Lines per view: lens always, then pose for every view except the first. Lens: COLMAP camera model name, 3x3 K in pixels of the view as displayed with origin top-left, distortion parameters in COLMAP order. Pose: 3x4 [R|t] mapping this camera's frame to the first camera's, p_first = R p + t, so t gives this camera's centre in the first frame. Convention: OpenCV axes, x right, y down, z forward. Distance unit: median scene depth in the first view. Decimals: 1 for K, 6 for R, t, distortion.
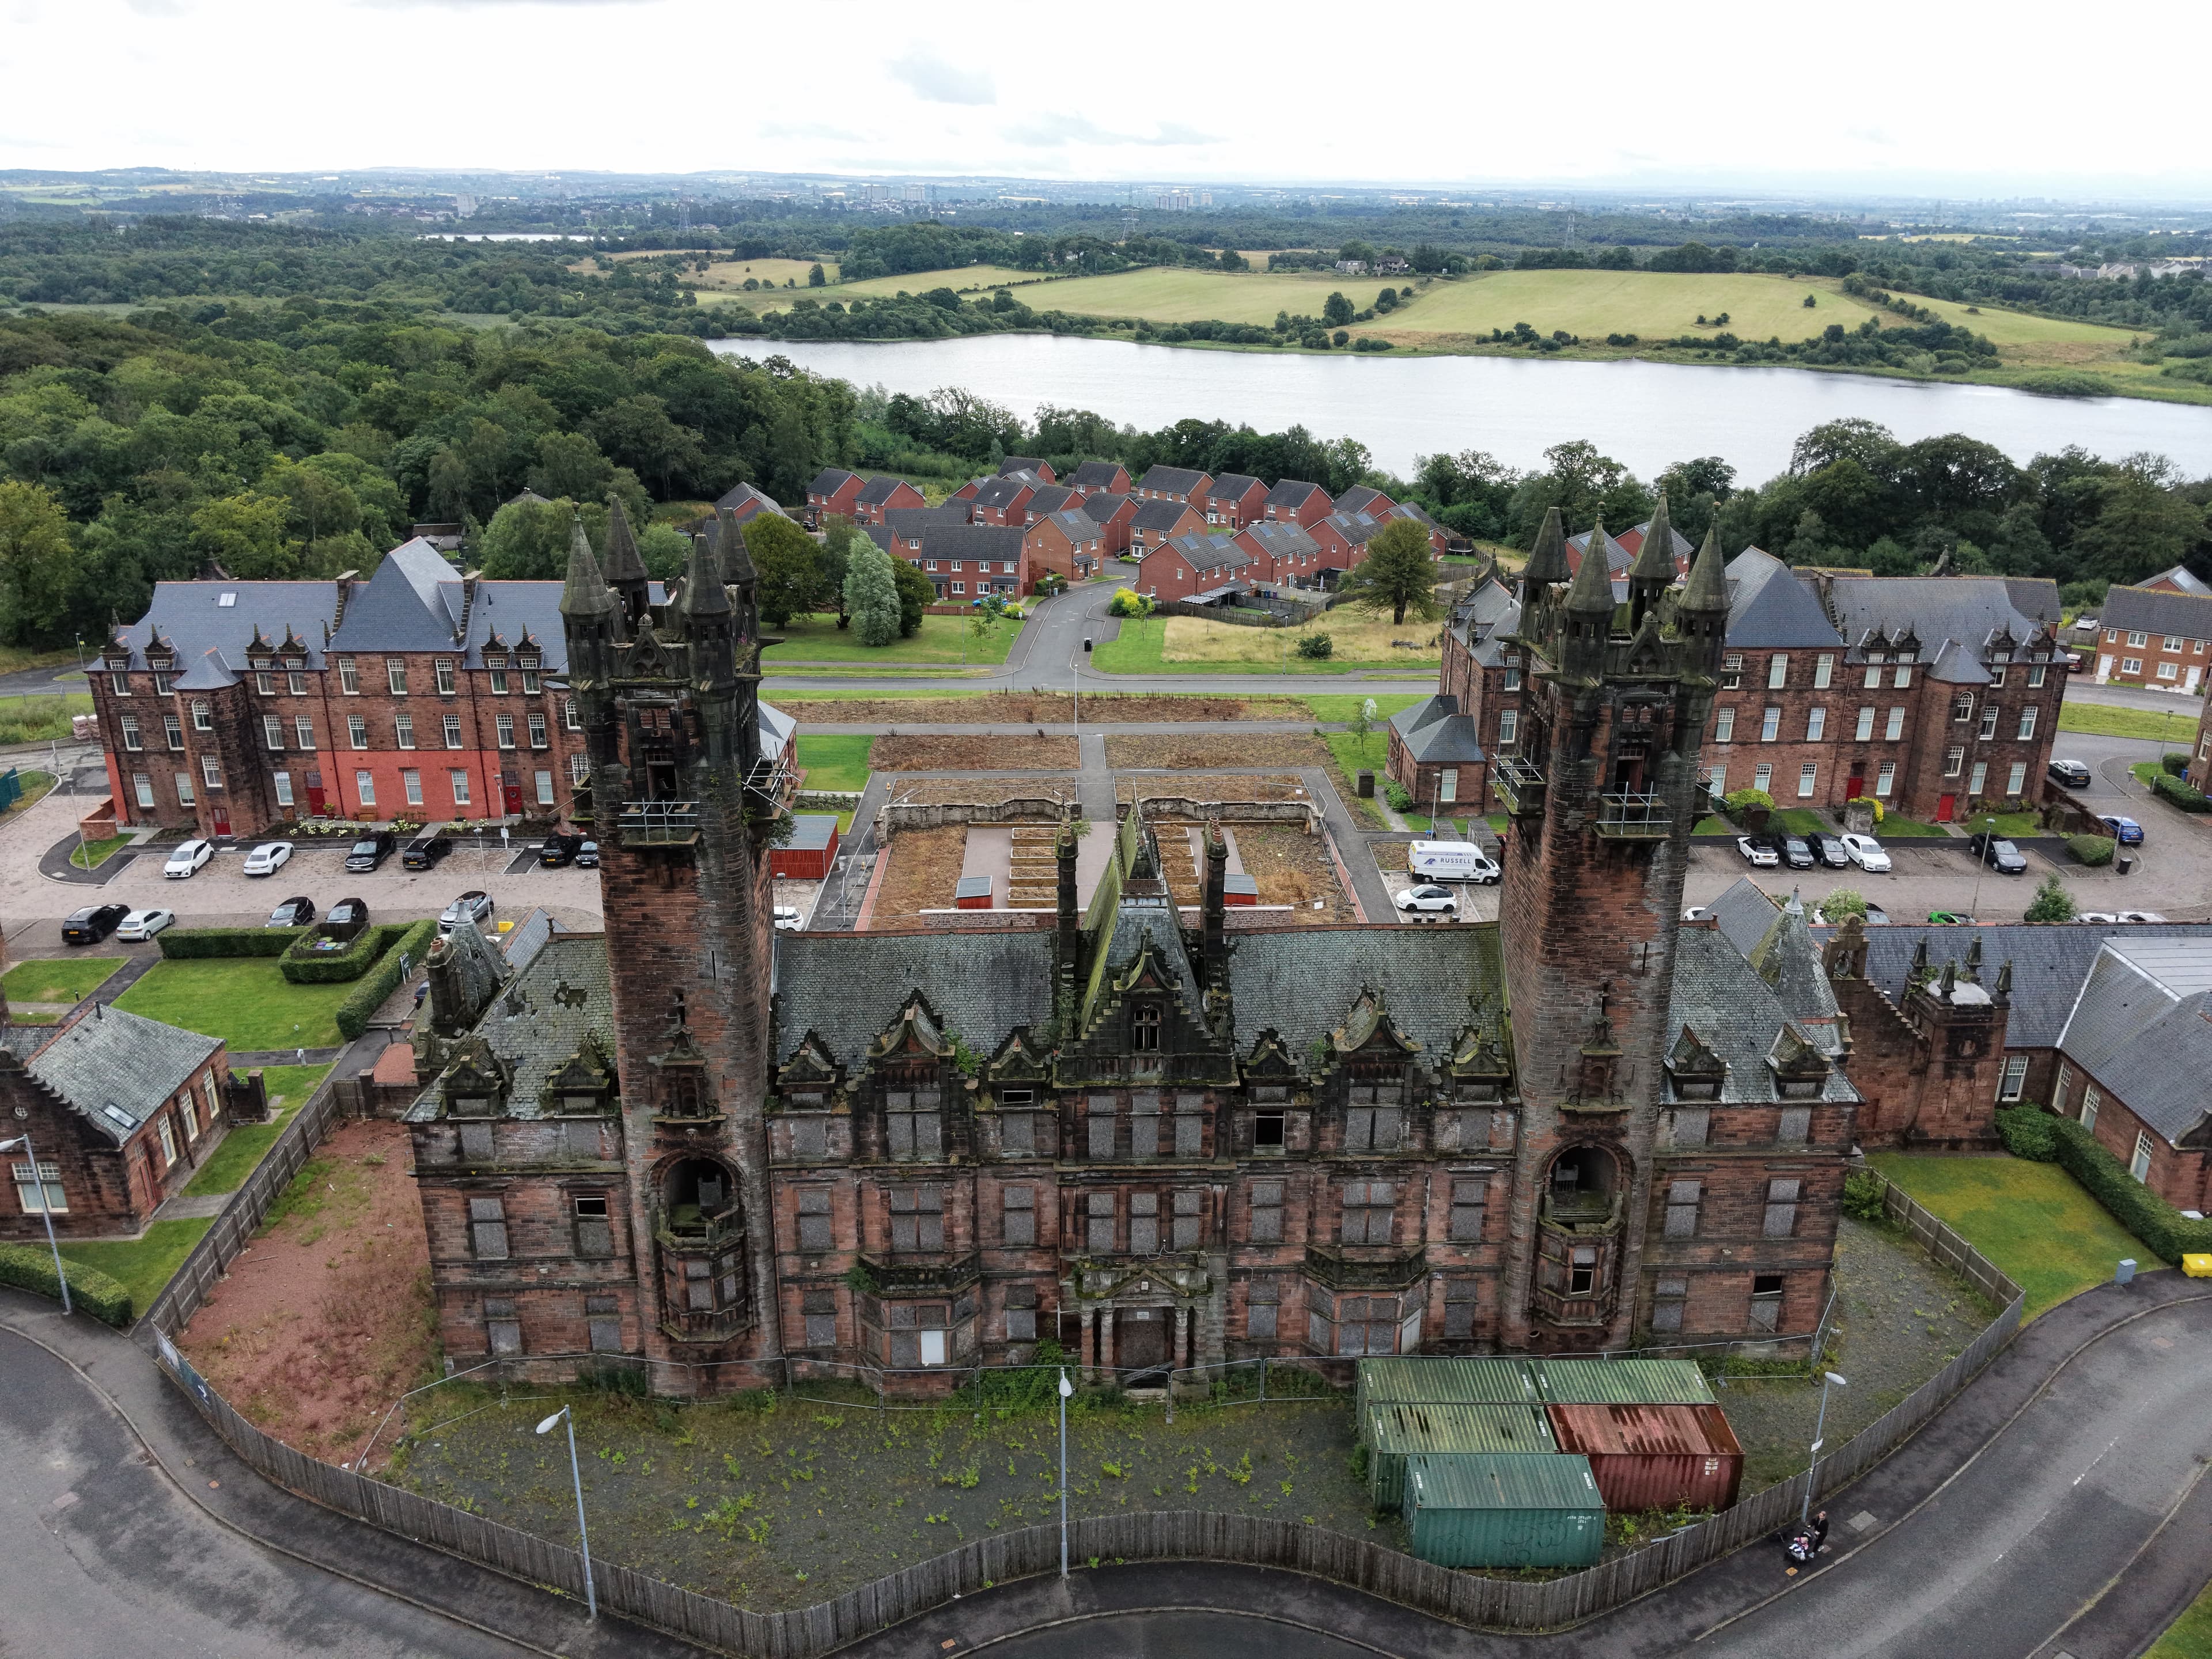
lens RADIAL K [[1700.1, 0, 1116.1], [0, 1700.1, 828.0], [0, 0, 1]] dist [0.048876, -0.091717]
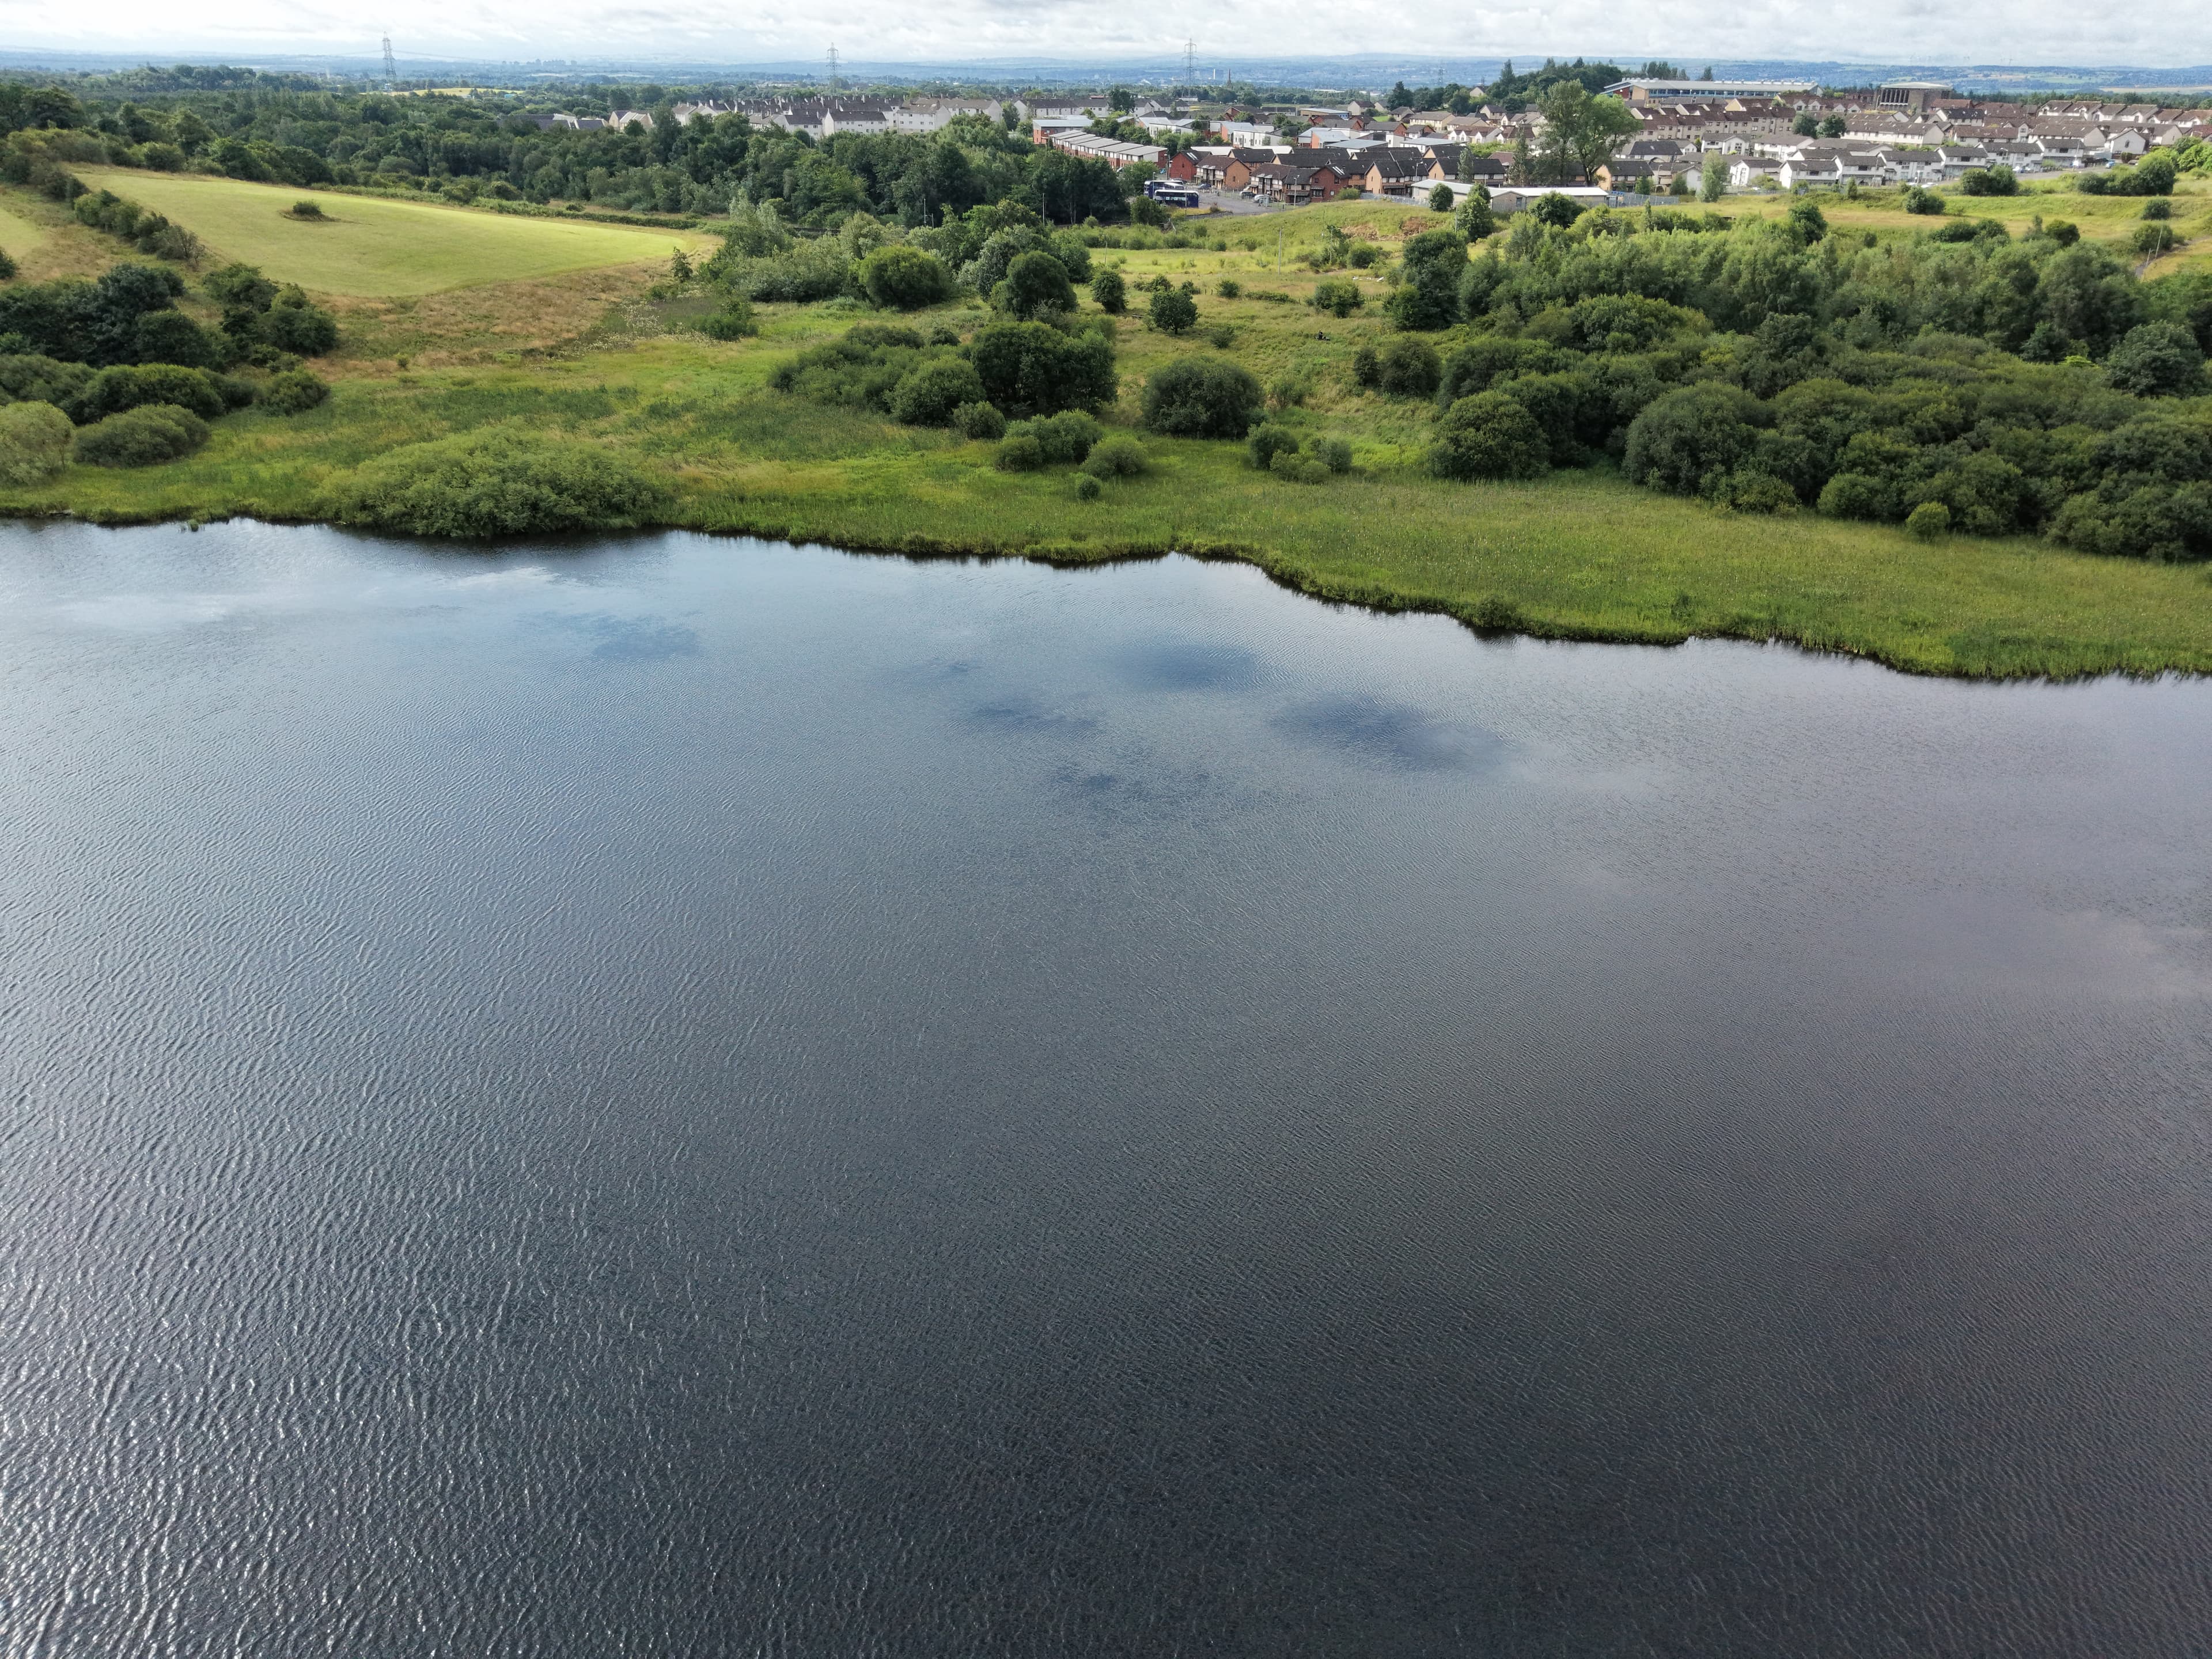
lens RADIAL K [[1700.1, 0, 1116.1], [0, 1700.1, 828.0], [0, 0, 1]] dist [0.048876, -0.091717]
pose [[0.726244, -0.275100, 0.629992, 2.072974], [0.231810, 0.960763, 0.152312, -1.074070], [-0.647174, 0.035423, 0.761519, 3.429564]]
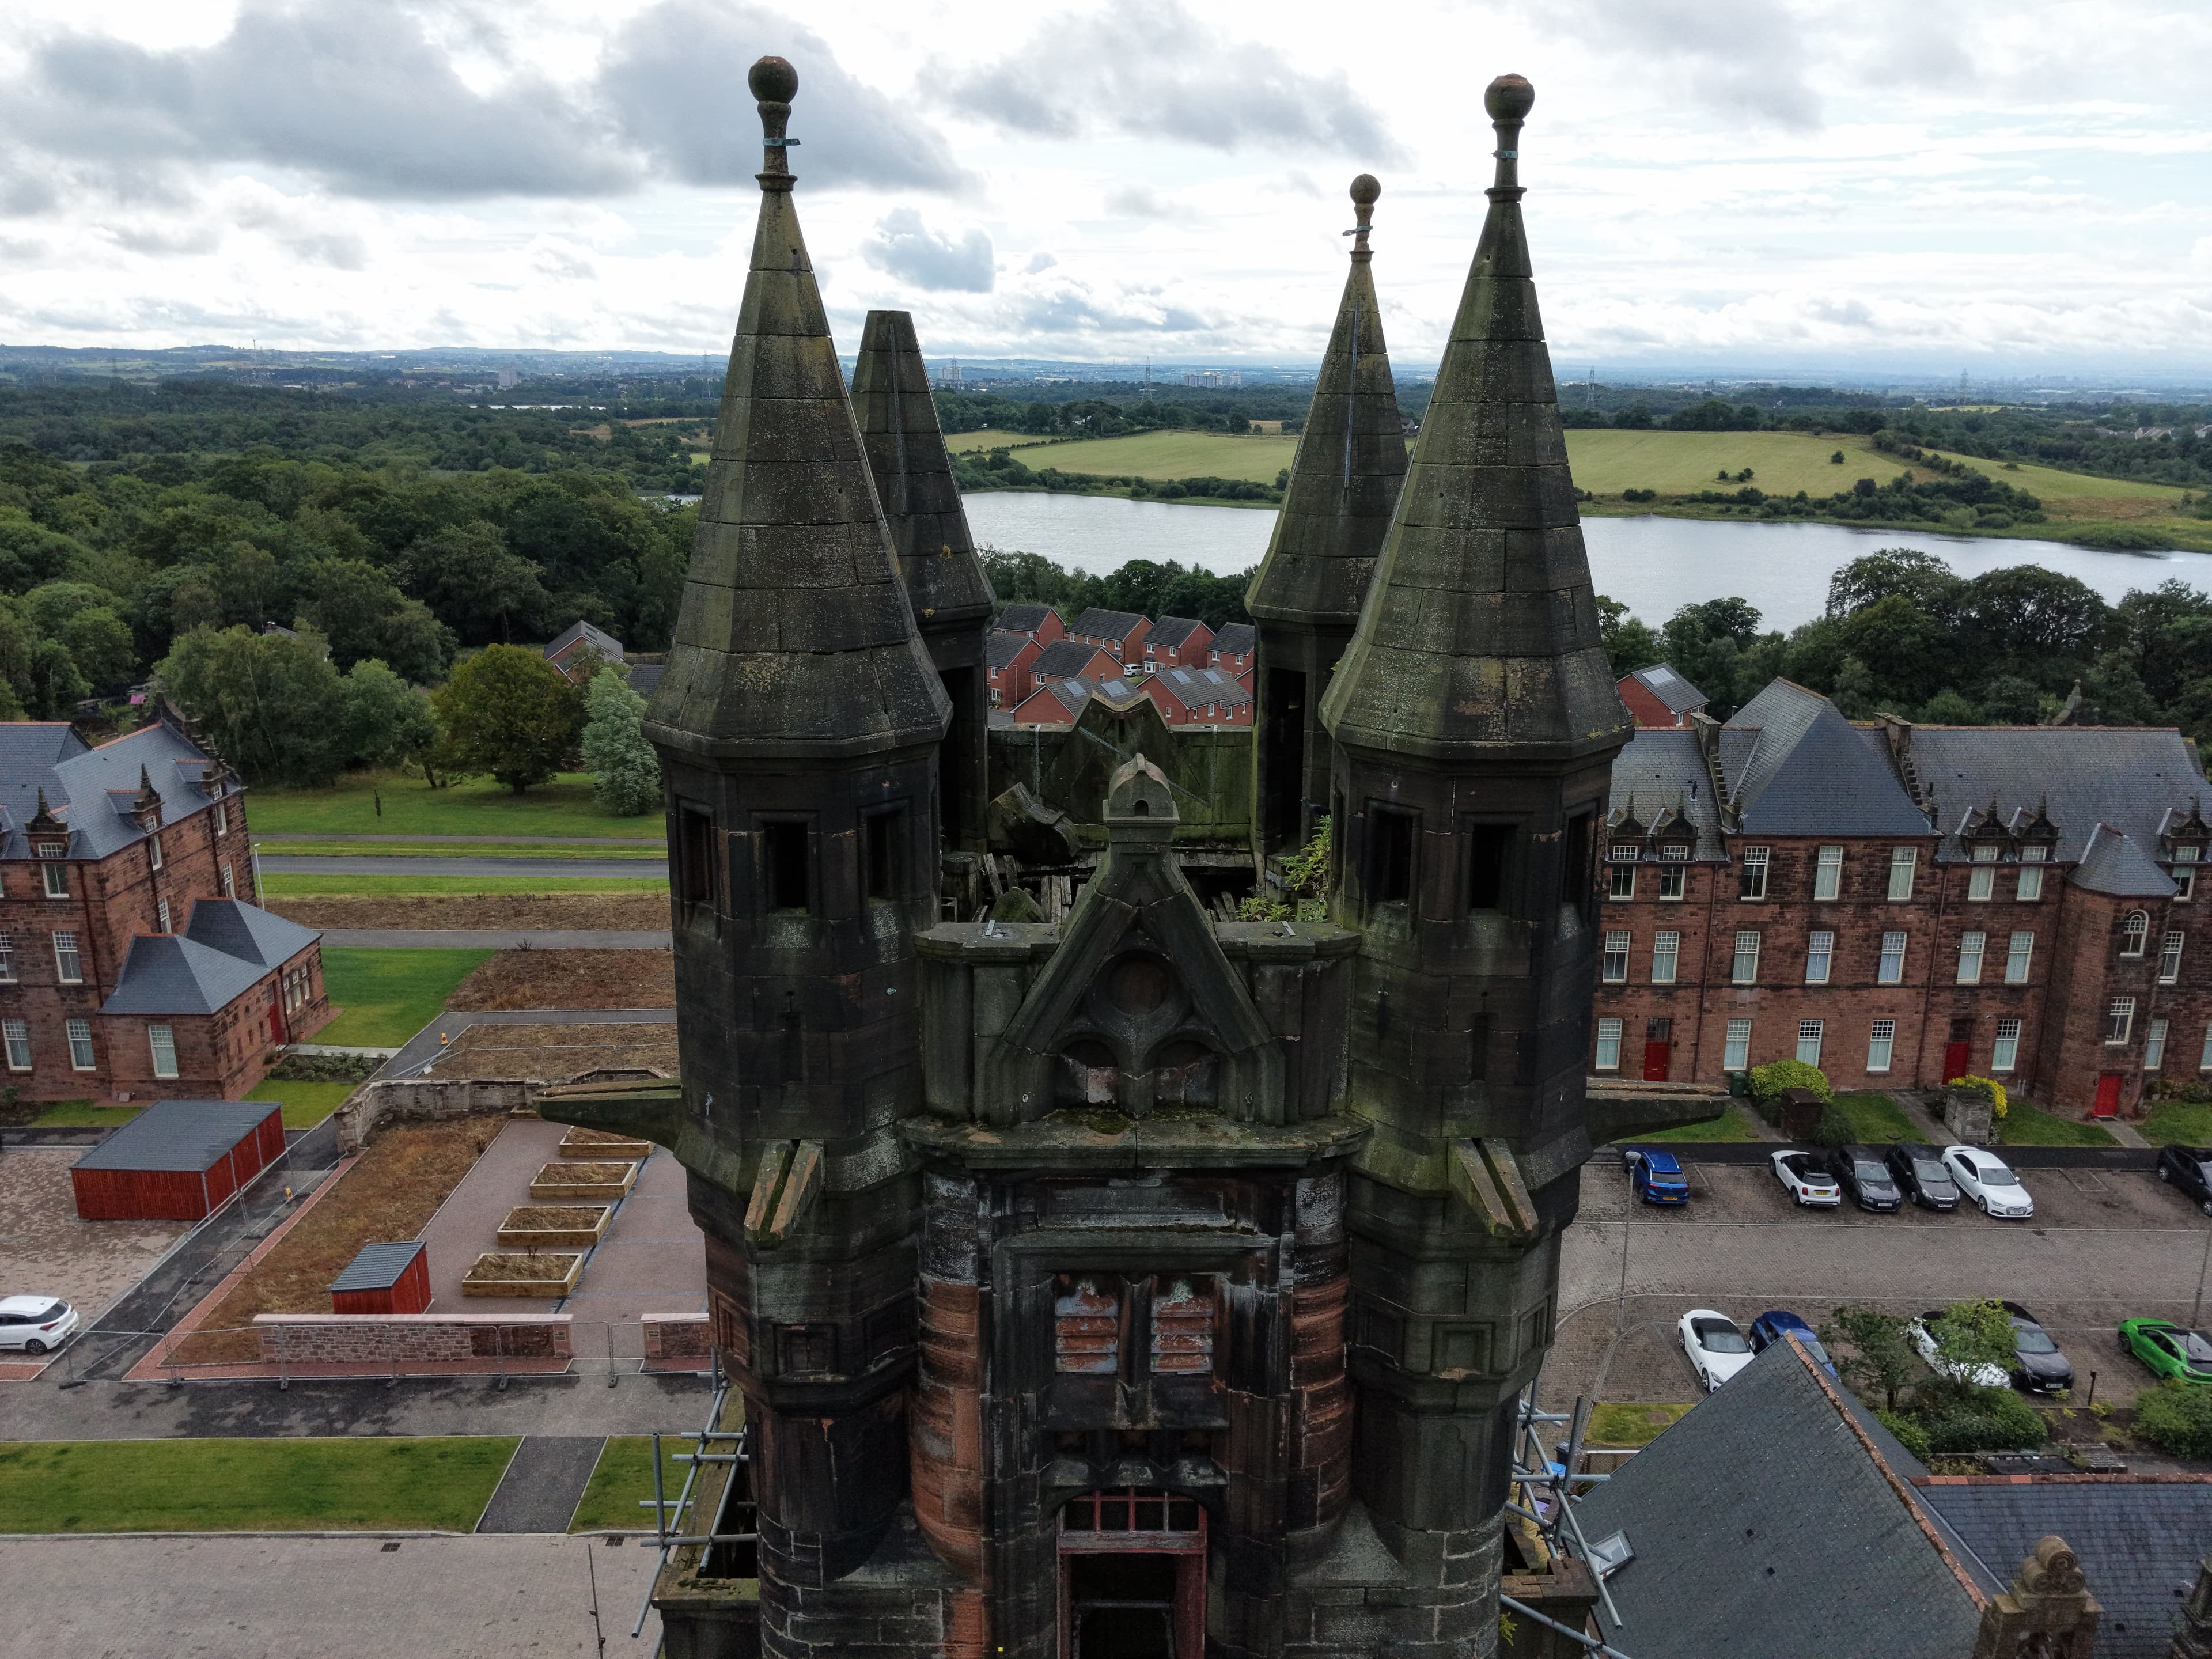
lens RADIAL K [[1708.2, 0, 1115.5], [0, 1708.2, 823.9], [0, 0, 1]] dist [0.055474, -0.104024]
pose [[0.999811, 0.005875, -0.018555, 0.140417], [-0.007674, 0.995116, -0.098416, -0.046522], [0.017886, 0.098540, 0.994972, 0.373822]]
